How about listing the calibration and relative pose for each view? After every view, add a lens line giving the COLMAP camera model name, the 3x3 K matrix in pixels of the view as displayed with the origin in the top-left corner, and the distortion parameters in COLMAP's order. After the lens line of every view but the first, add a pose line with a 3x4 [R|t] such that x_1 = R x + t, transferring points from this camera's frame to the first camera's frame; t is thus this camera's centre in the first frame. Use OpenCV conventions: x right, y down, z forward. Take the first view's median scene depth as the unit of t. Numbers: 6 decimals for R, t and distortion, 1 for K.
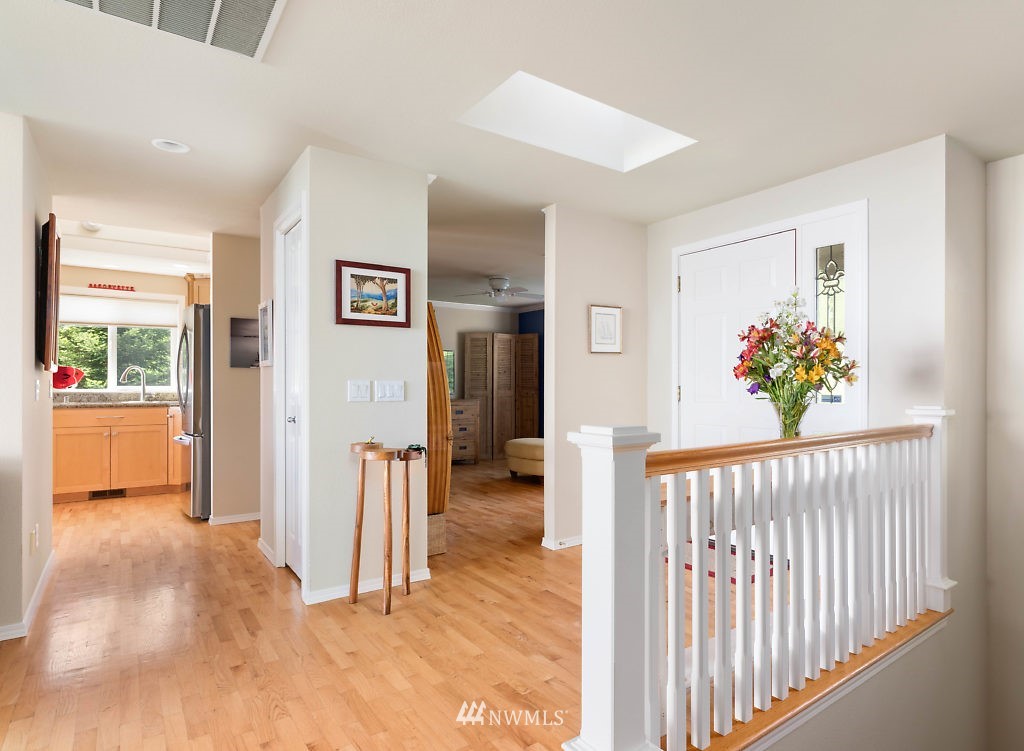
lens RADIAL K [[553.8, 0, 512.0], [0, 553.8, 375.5], [0, 0, 1]] dist [-0.000345, -0.000046]
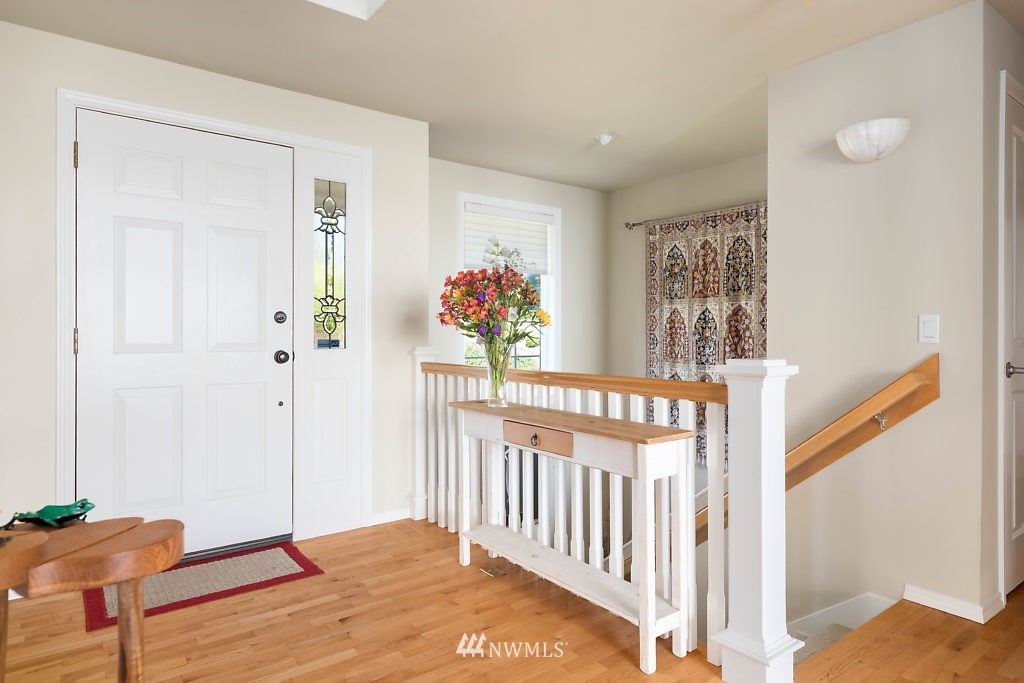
lens RADIAL K [[605.1, 0, 514.4], [0, 605.1, 336.4], [0, 0, 1]] dist [0.004971, 0.001445]
pose [[-0.035560, 0.001868, 0.999366, -0.465980], [-0.015149, 0.999882, -0.002408, 0.027948], [-0.999253, -0.015225, -0.035528, 0.720249]]
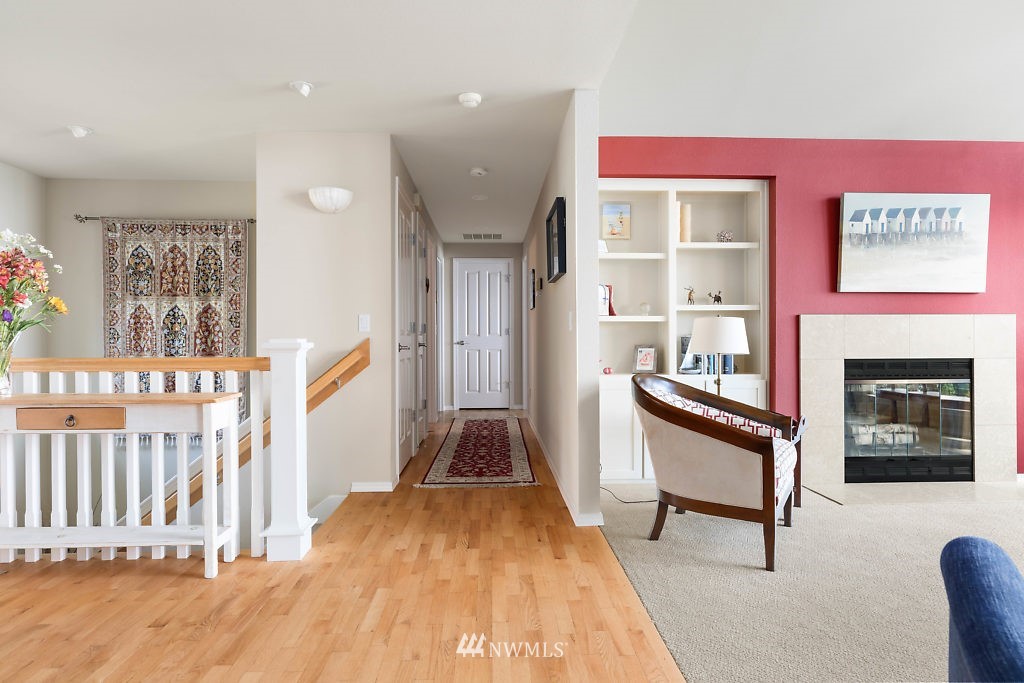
lens RADIAL K [[549.6, 0, 513.2], [0, 549.6, 340.7], [0, 0, 1]] dist [-0.003720, 0.001039]
pose [[-0.843603, 0.002710, 0.536961, -0.590269], [-0.002864, 0.999950, -0.009546, 0.055125], [-0.536960, -0.009591, -0.843553, 0.965001]]
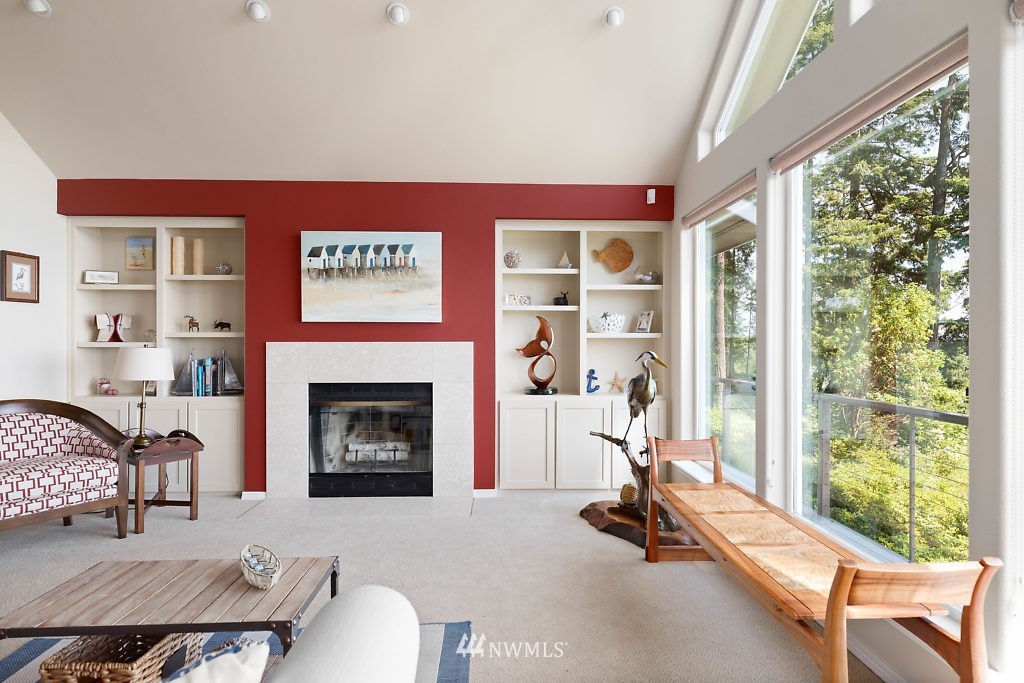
lens RADIAL K [[549.6, 0, 513.2], [0, 549.6, 340.7], [0, 0, 1]] dist [-0.003720, 0.001039]
pose [[-0.838876, 0.000779, 0.544322, -1.698808], [-0.008361, 0.999863, -0.014316, -0.004938], [-0.544258, -0.016561, -0.838754, 0.388849]]
